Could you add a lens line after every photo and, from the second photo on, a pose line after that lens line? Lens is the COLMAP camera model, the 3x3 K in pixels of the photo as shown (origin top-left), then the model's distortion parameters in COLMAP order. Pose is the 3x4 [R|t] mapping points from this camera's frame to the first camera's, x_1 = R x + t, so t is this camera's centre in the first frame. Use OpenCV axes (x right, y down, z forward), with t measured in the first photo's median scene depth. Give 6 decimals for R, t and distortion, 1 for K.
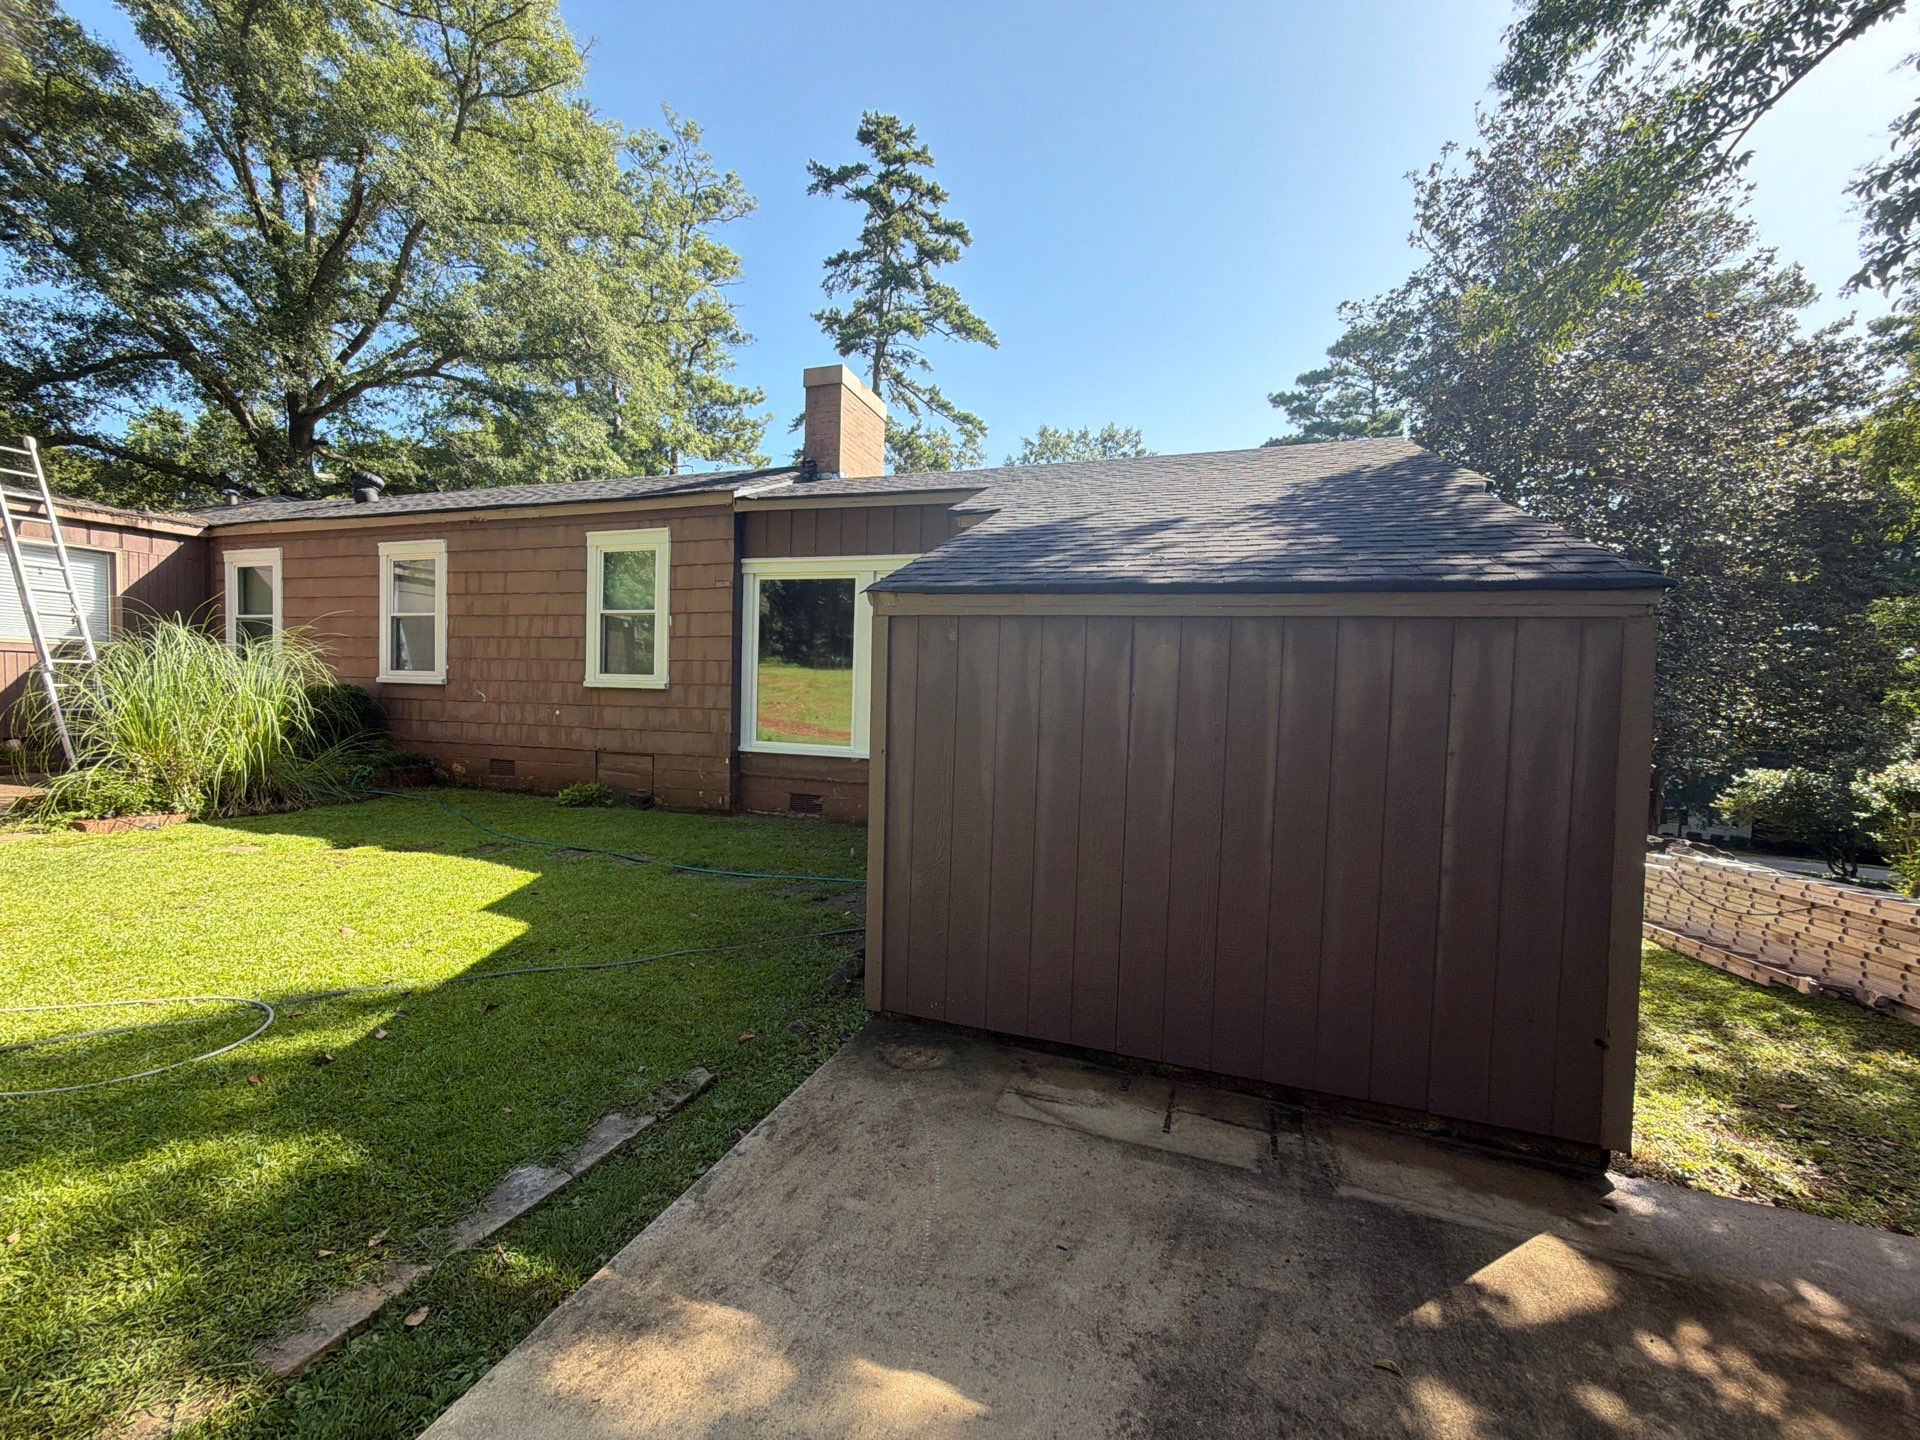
lens RADIAL K [[765.0, 0, 960.0], [0, 765.0, 720.0], [0, 0, 1]] dist [0.001676, -0.000704]
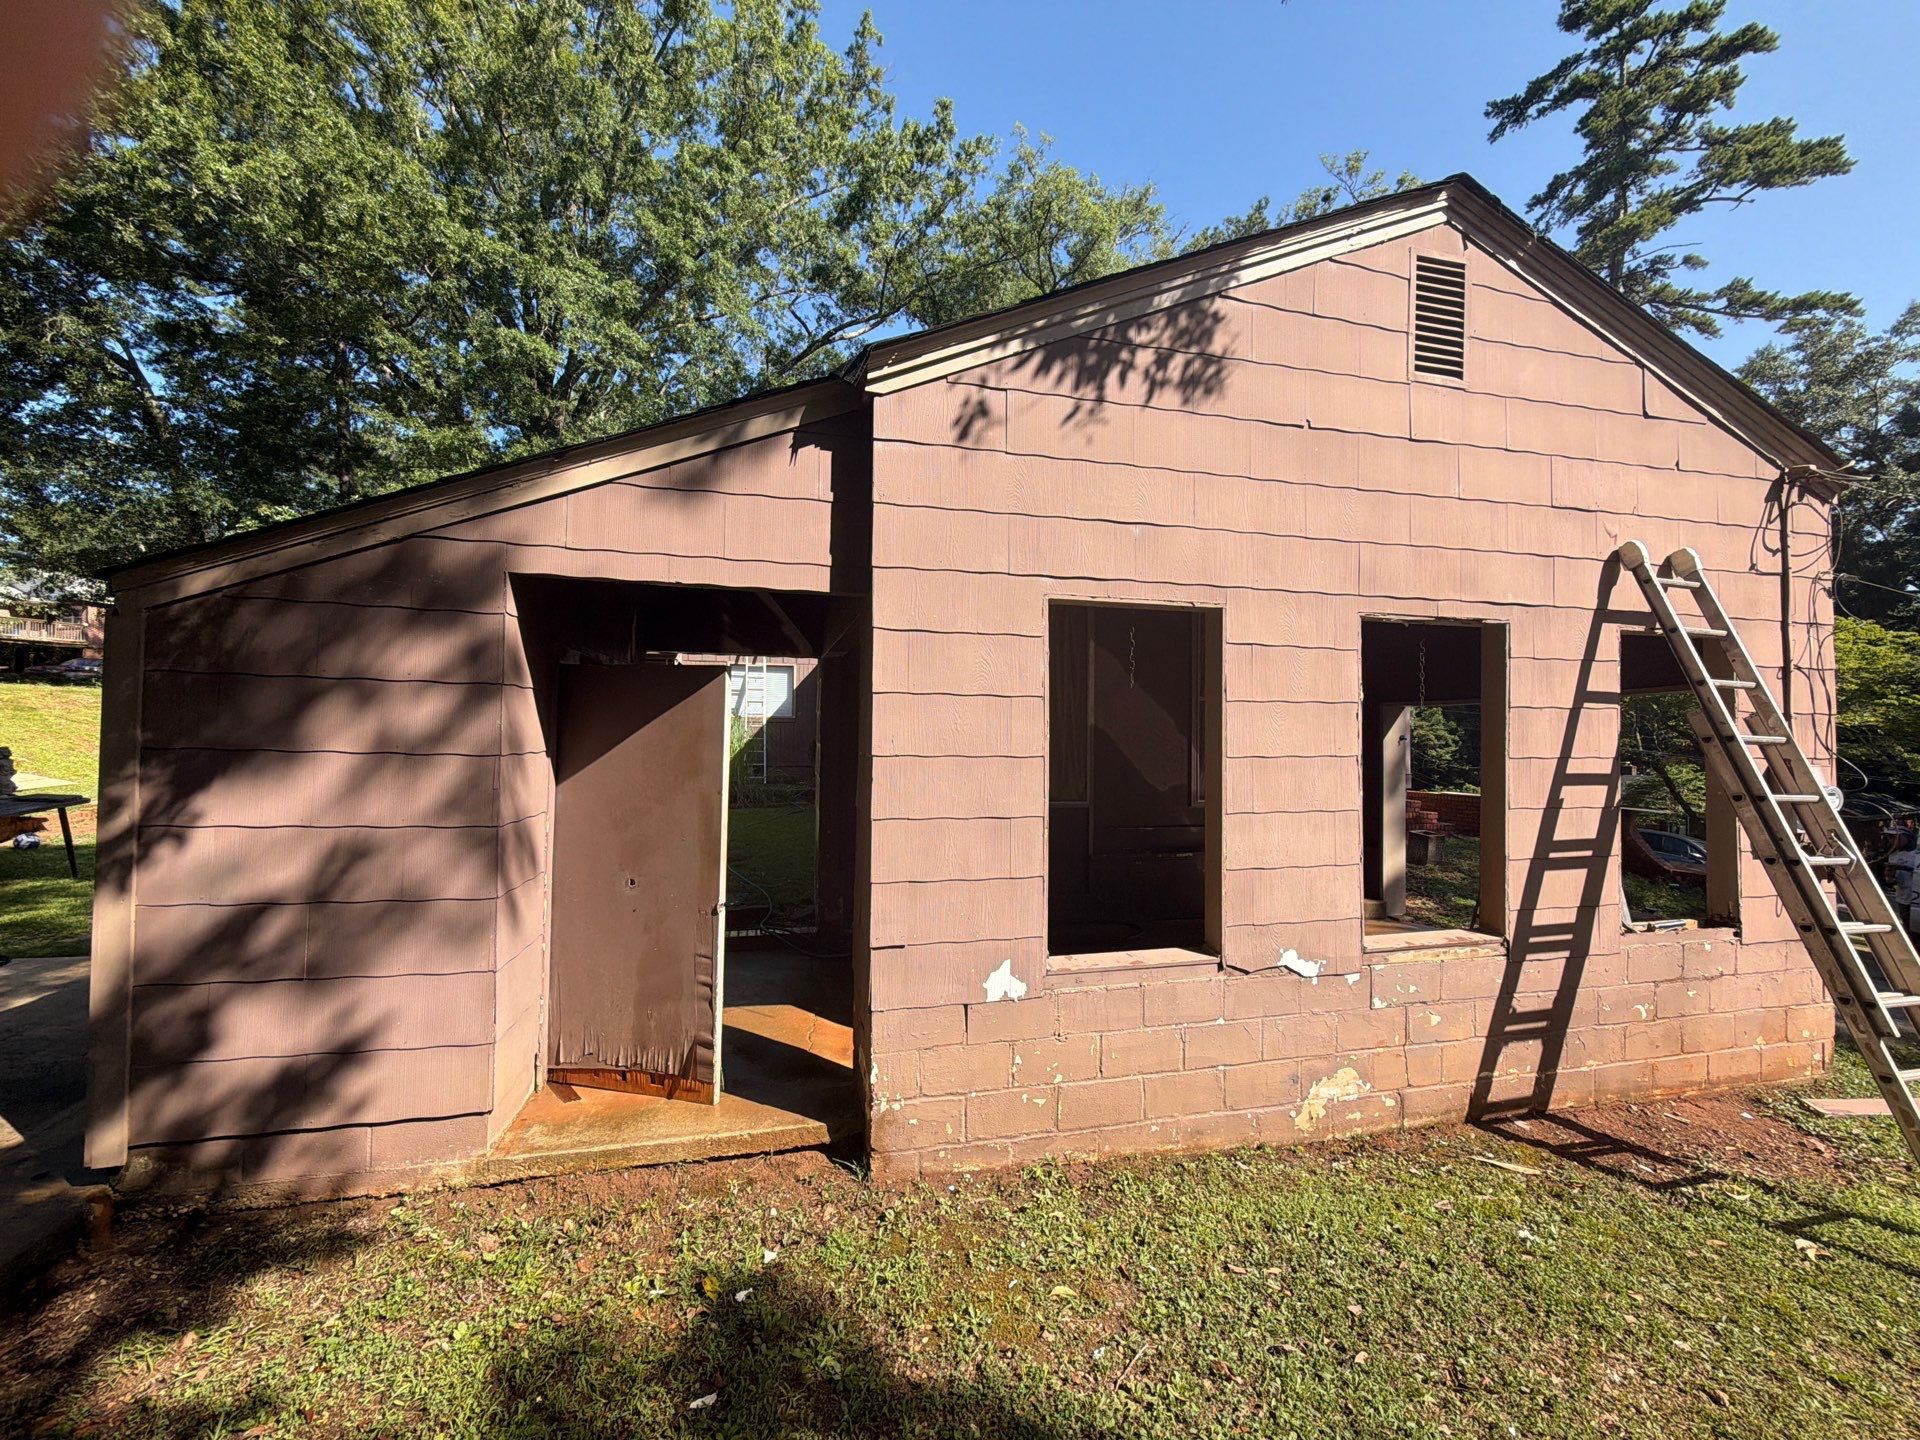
lens RADIAL K [[763.3, 0, 960.0], [0, 763.3, 720.0], [0, 0, 1]] dist [0.001174, 0.000119]
pose [[0.526295, -0.039561, -0.849381, 0.178952], [-0.022755, 0.997904, -0.060578, 0.000930], [0.849997, 0.051209, 0.524292, 0.109500]]
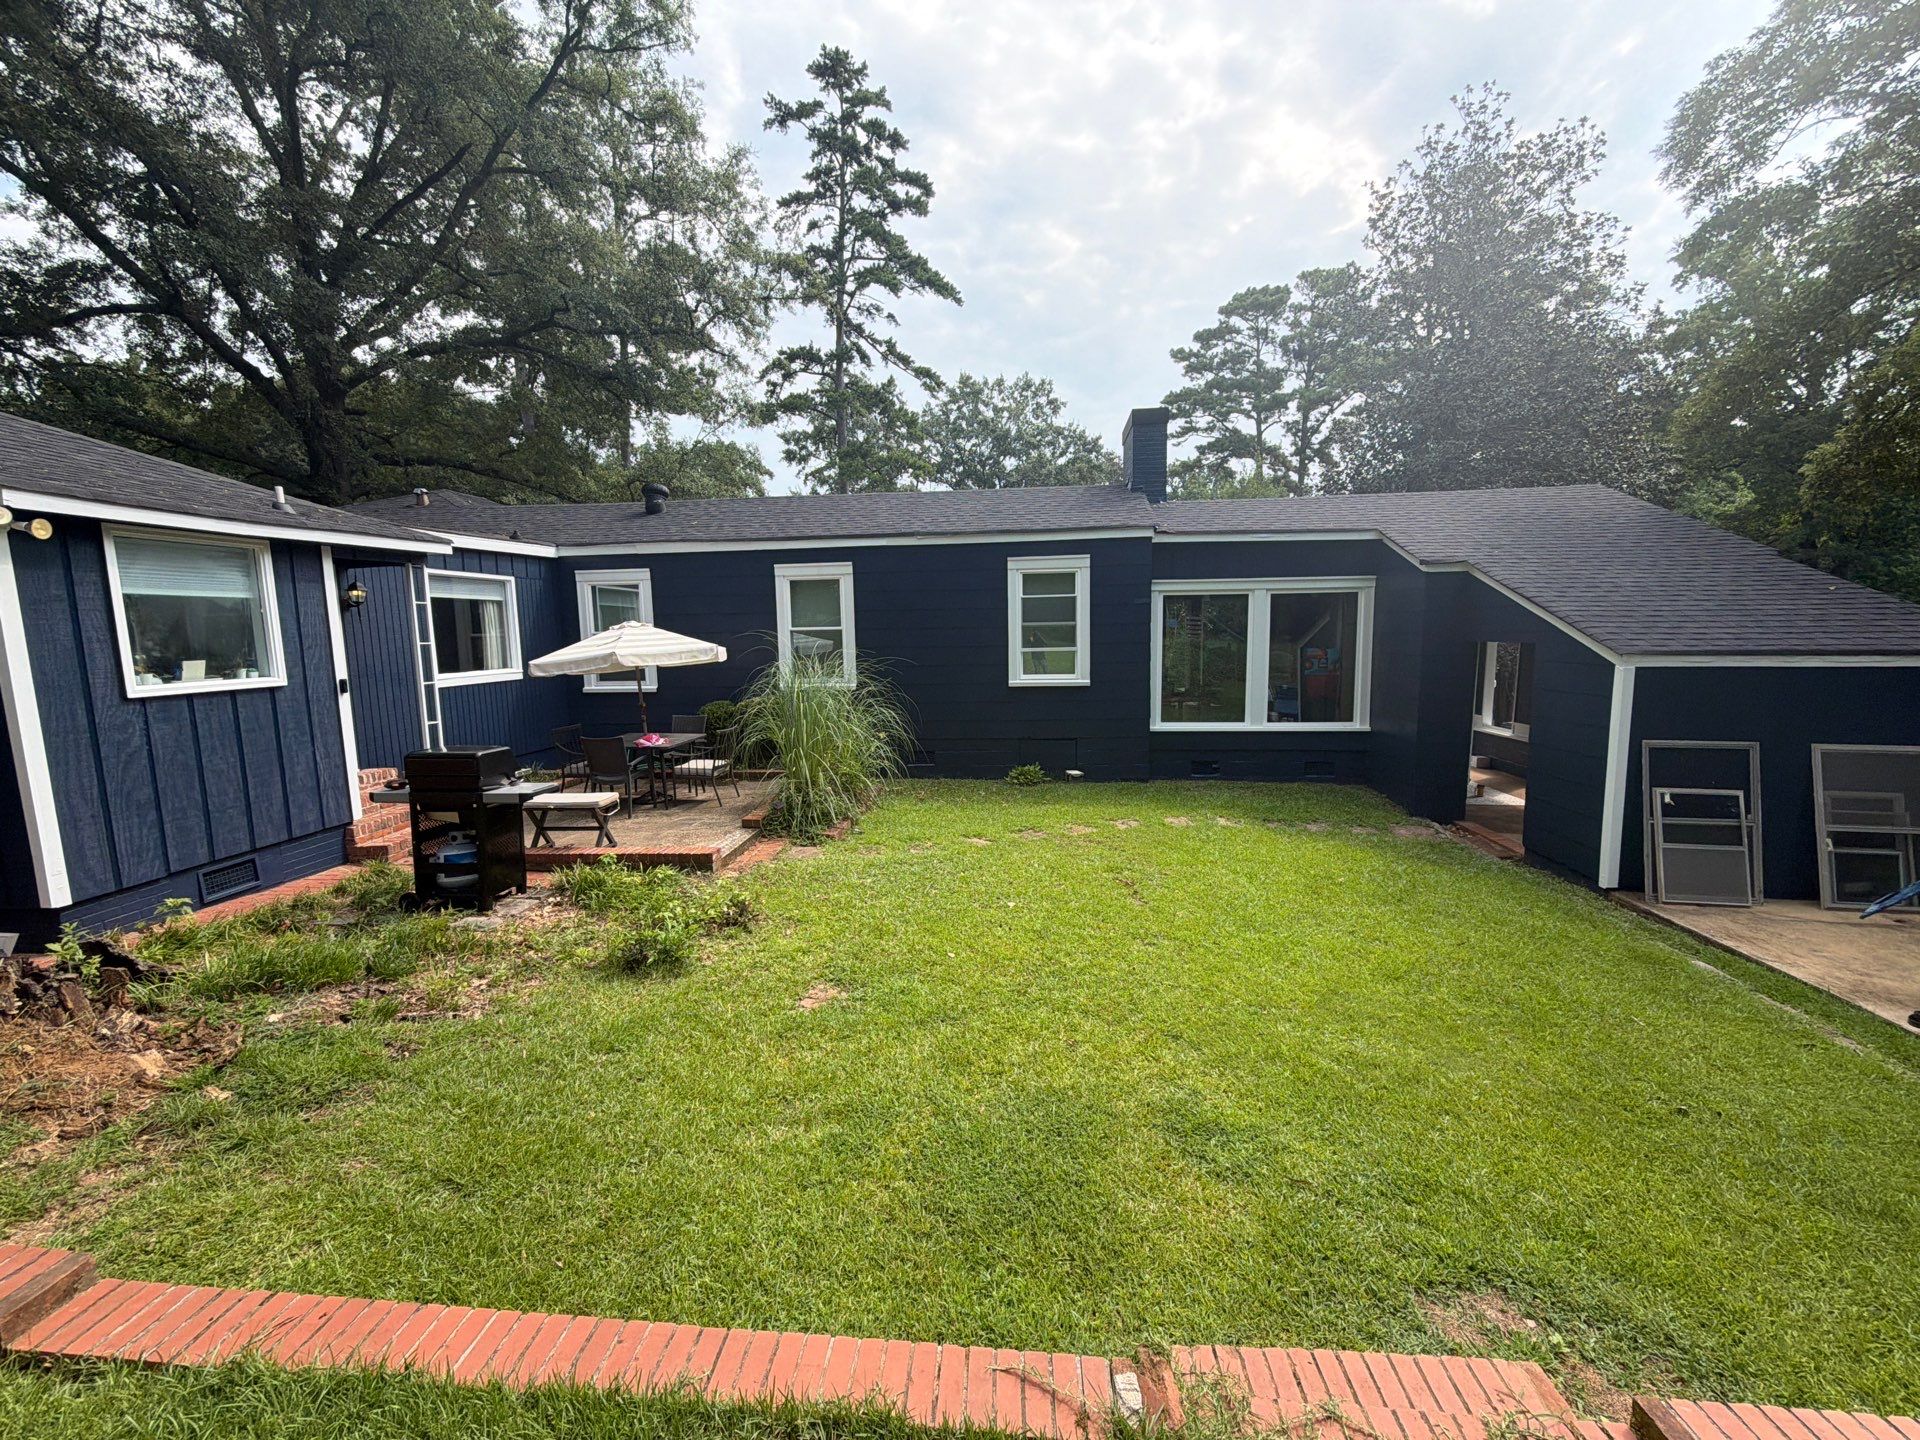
lens RADIAL K [[763.3, 0, 960.0], [0, 763.3, 720.0], [0, 0, 1]] dist [0.001174, 0.000119]
pose [[0.975855, -0.068704, 0.207332, -0.209457], [0.050565, 0.994515, 0.091558, -0.026855], [-0.212486, -0.078864, 0.973977, -0.041316]]
